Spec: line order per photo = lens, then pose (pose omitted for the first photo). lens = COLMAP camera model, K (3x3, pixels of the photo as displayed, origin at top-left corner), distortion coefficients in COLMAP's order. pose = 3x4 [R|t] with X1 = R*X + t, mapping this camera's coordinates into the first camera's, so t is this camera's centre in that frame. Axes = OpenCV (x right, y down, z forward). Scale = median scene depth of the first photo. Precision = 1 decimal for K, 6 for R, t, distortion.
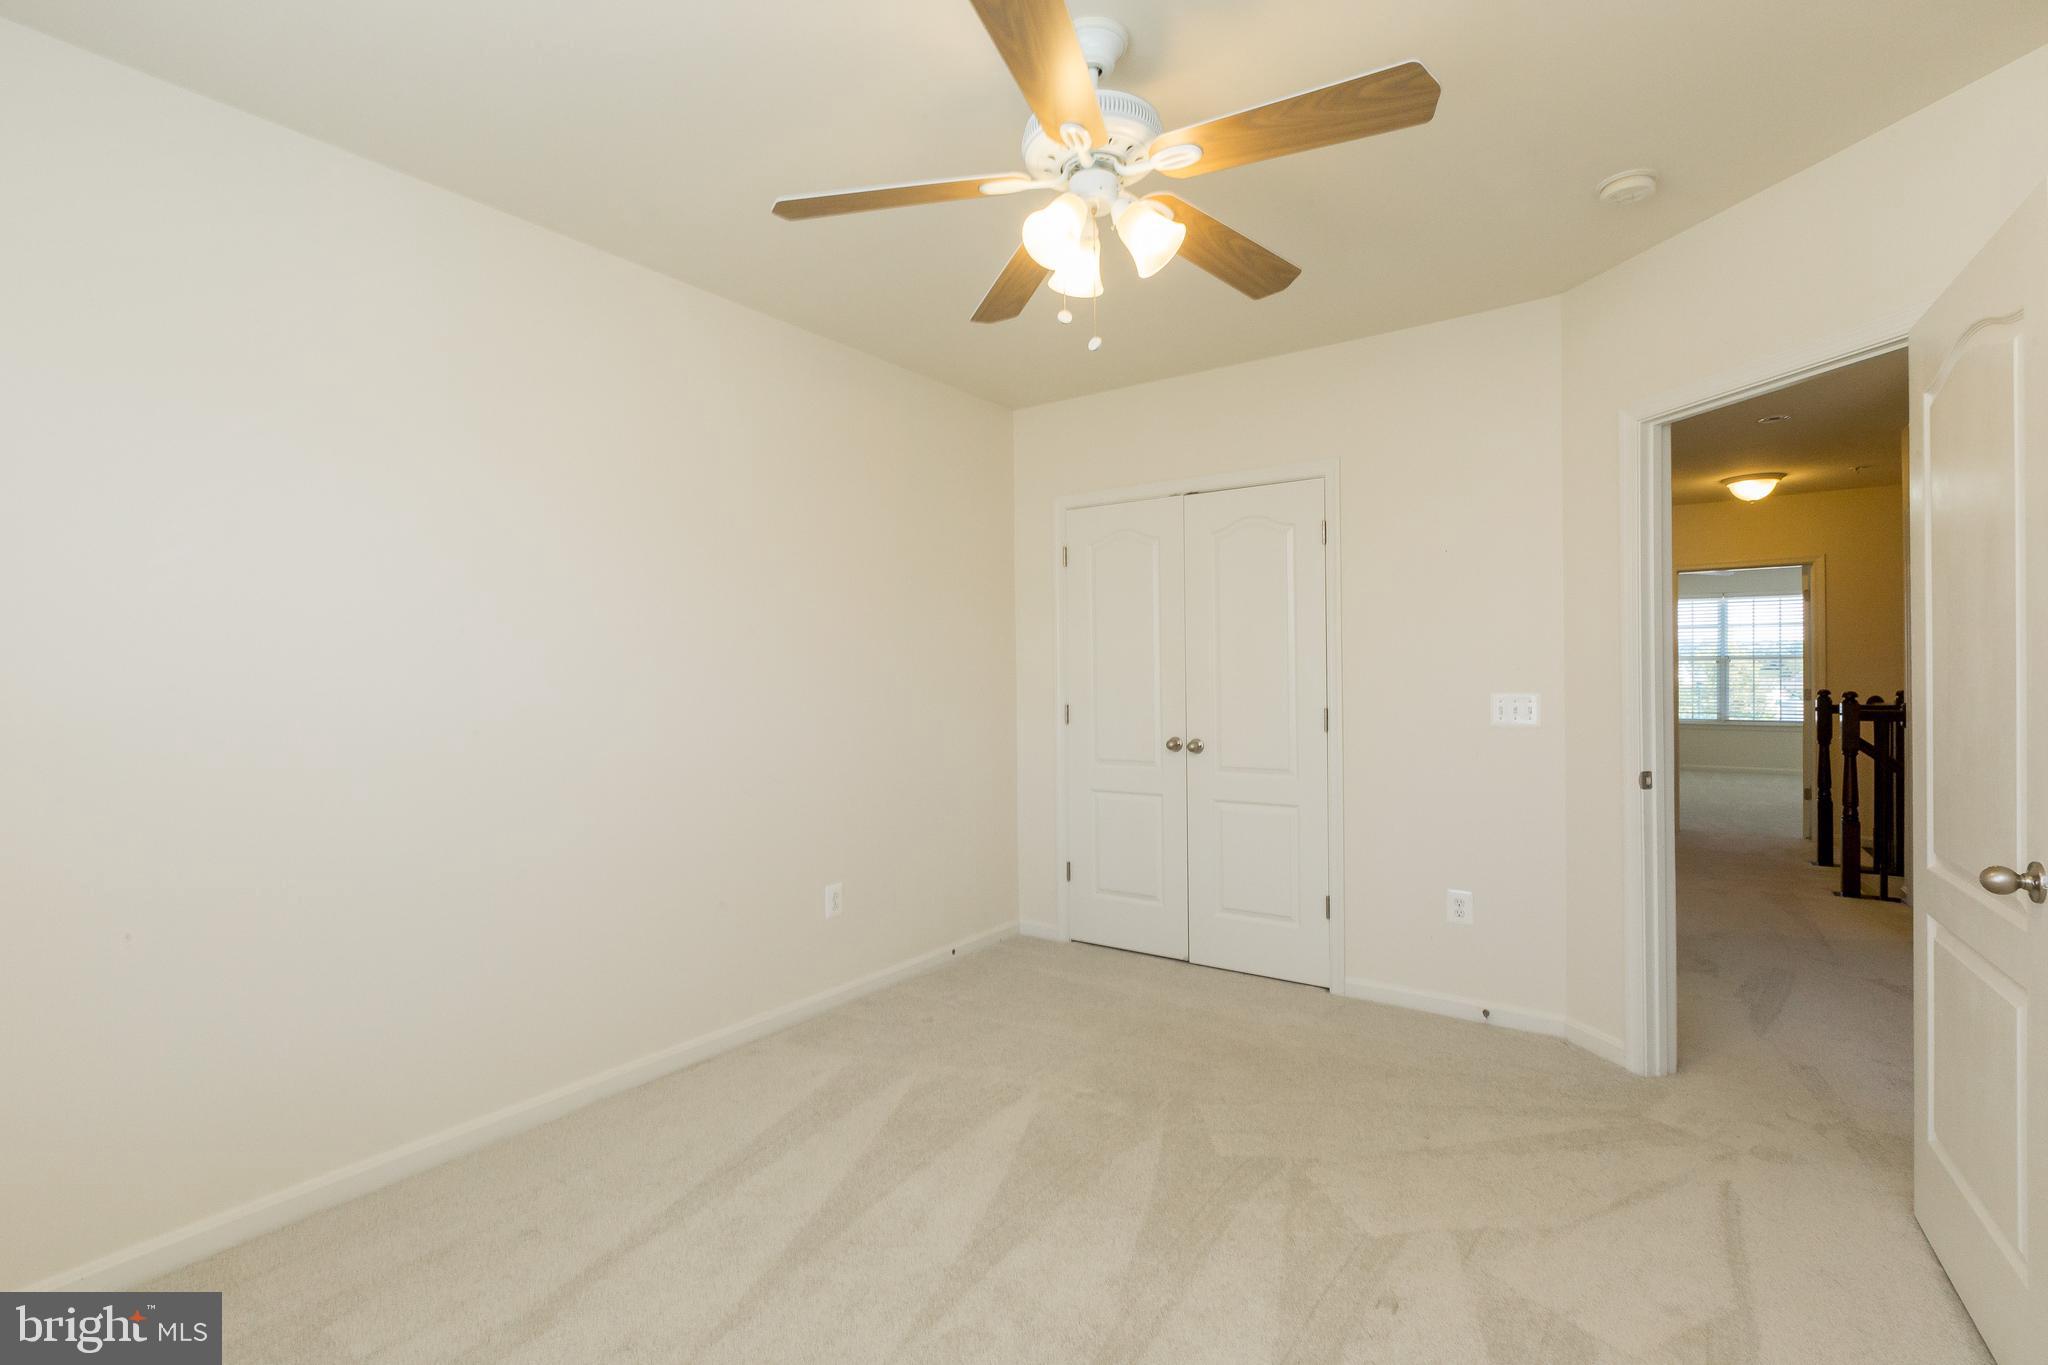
lens RADIAL K [[930.0, 0, 1017.9], [0, 930.0, 676.2], [0, 0, 1]] dist [-0.001890, -0.000733]
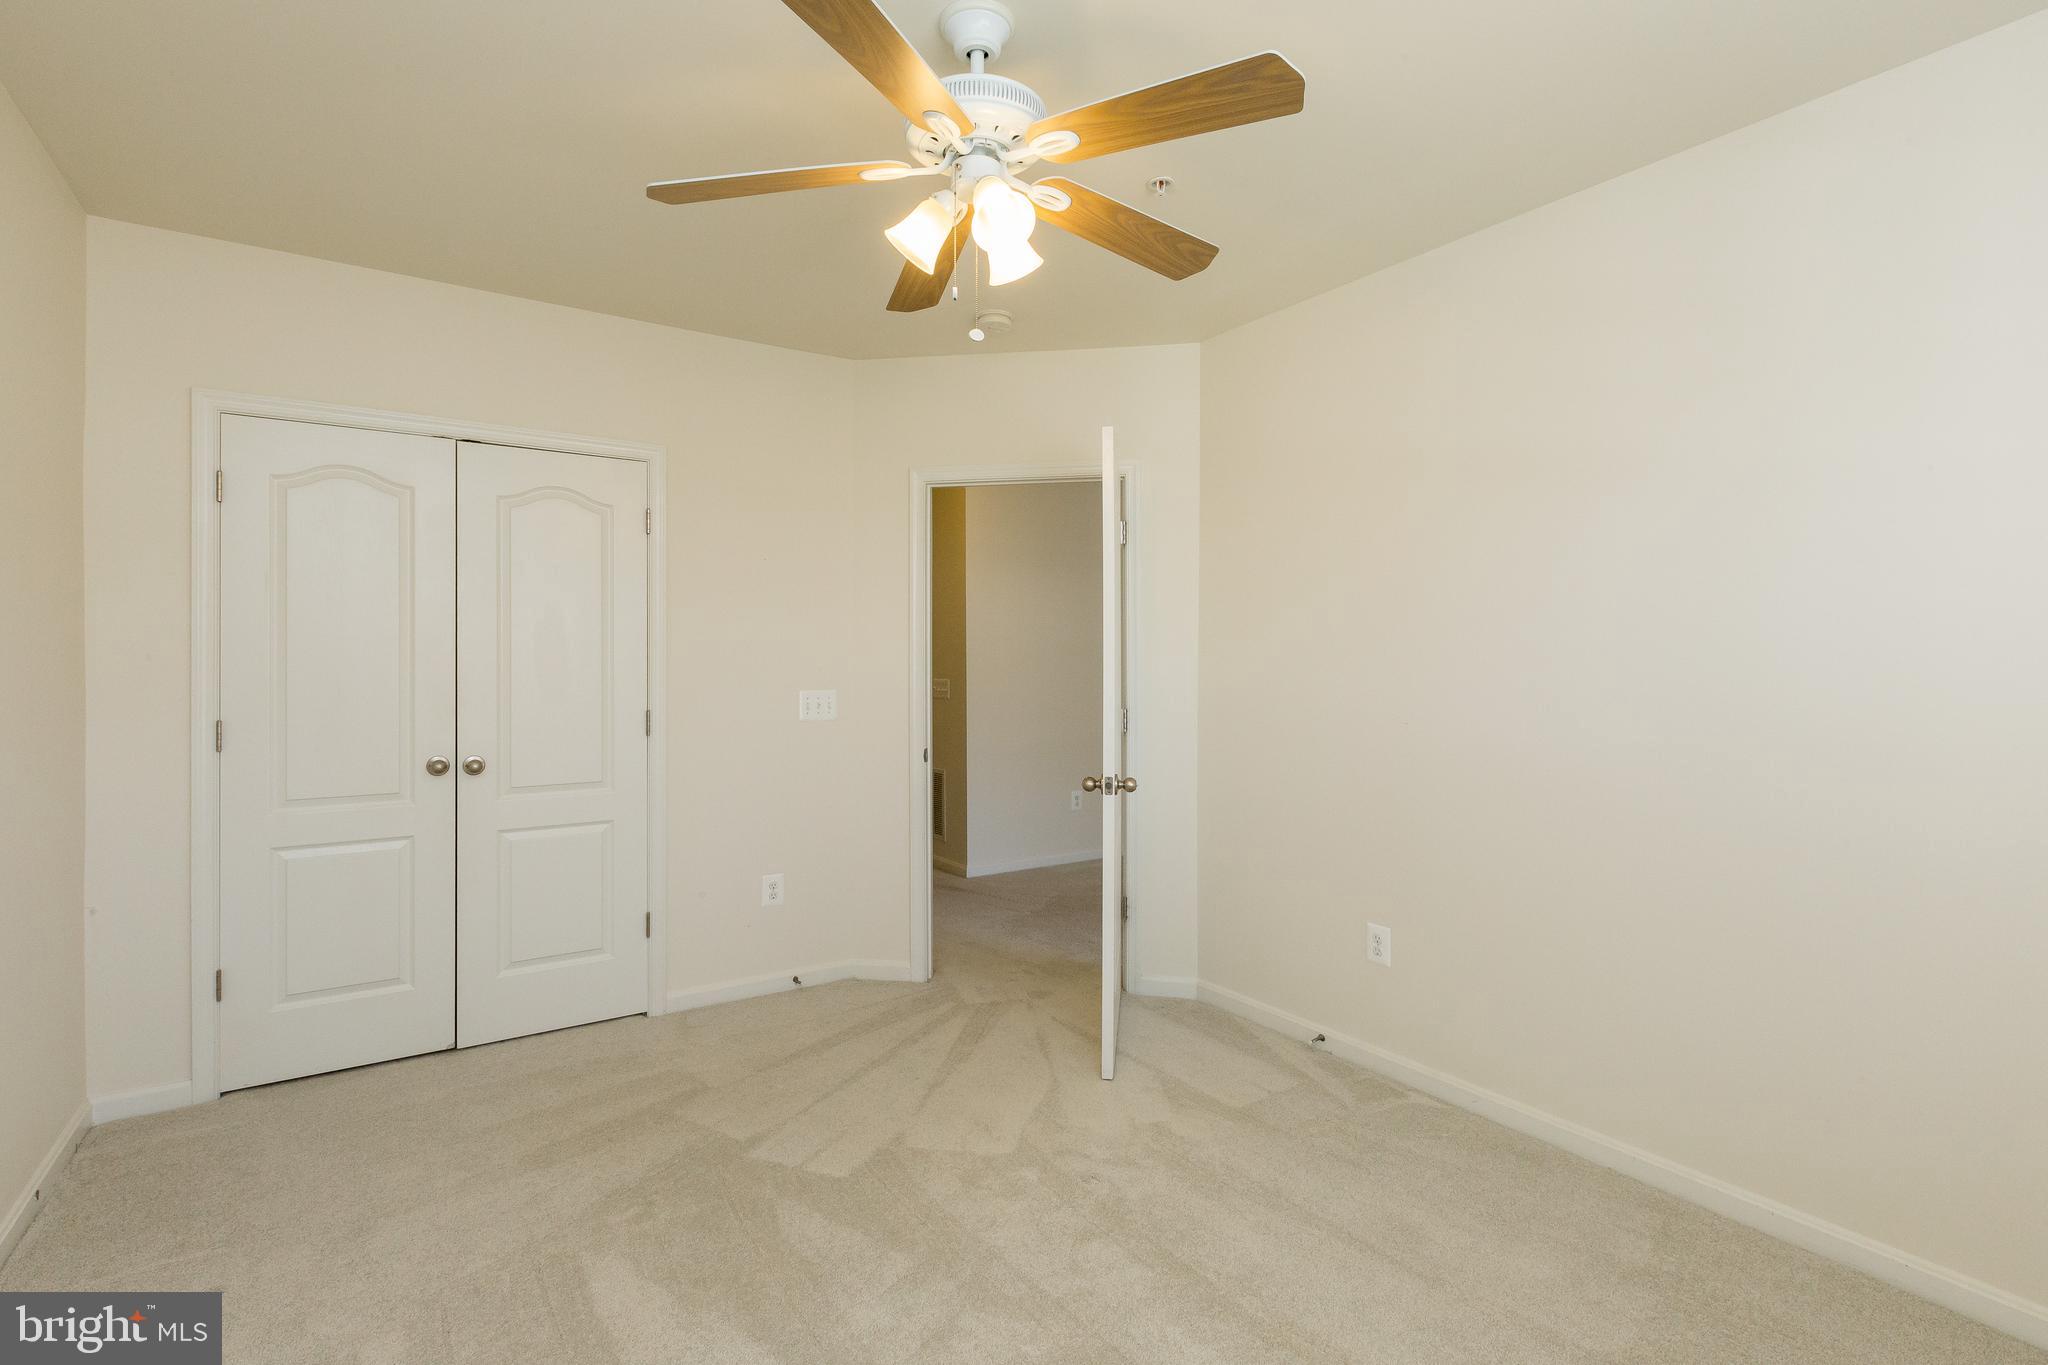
lens RADIAL K [[935.1, 0, 1021.7], [0, 935.1, 659.0], [0, 0, 1]] dist [-0.000410, 0.000520]
pose [[0.363637, 0.017867, 0.931369, -0.443365], [0.000400, 0.999813, -0.019336, 0.001062], [-0.931541, 0.007404, 0.363562, 0.338424]]
